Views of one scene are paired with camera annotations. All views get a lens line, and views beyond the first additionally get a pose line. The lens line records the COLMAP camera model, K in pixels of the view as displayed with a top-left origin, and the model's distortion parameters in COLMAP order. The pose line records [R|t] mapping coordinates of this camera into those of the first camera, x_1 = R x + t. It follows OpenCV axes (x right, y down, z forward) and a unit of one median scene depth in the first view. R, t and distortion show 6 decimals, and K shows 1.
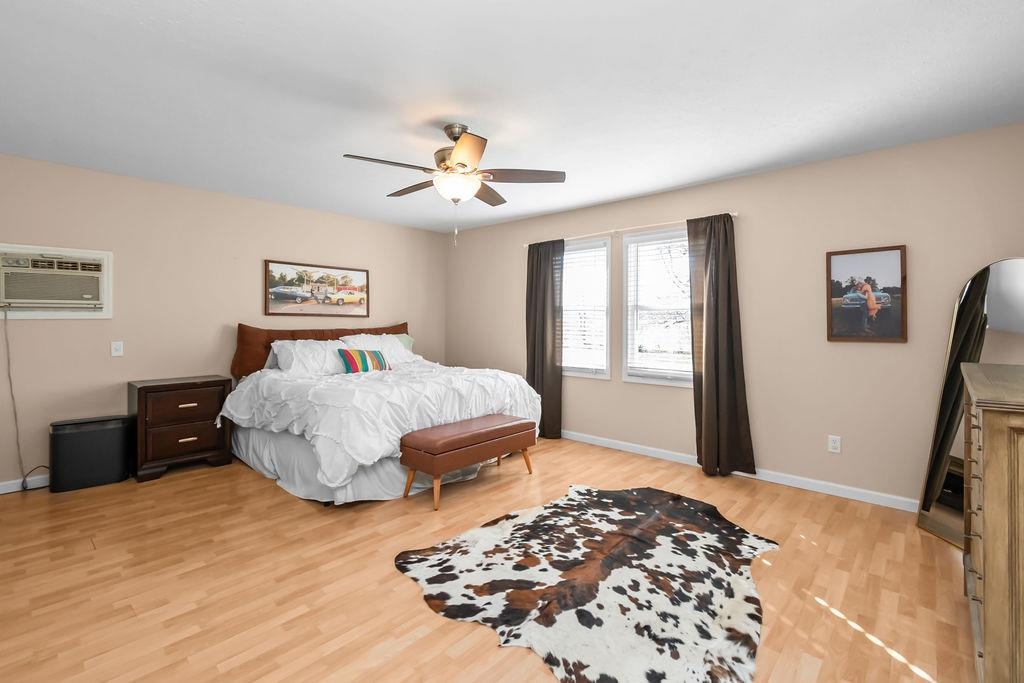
lens RADIAL K [[468.6, 0, 517.5], [0, 468.6, 320.7], [0, 0, 1]] dist [0.000740, 0.000771]
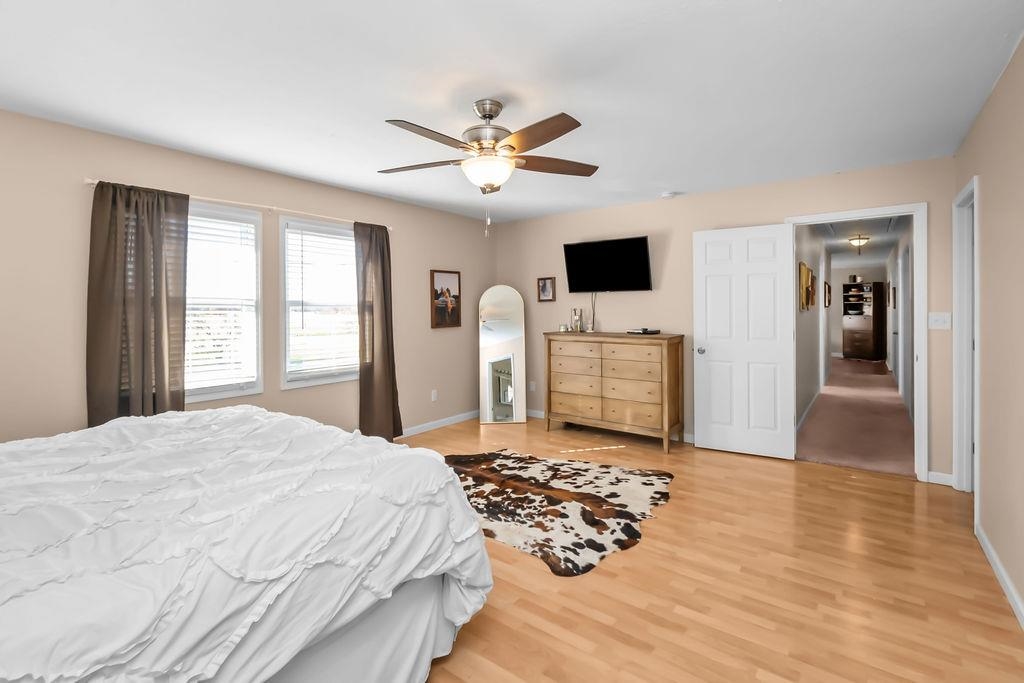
lens RADIAL K [[468.6, 0, 516.5], [0, 468.6, 309.1], [0, 0, 1]] dist [0.000740, 0.000771]
pose [[-0.103054, -0.001880, 0.994674, -1.164917], [0.002982, 0.999993, 0.002199, -0.029212], [-0.994671, 0.003193, -0.103047, 1.187094]]
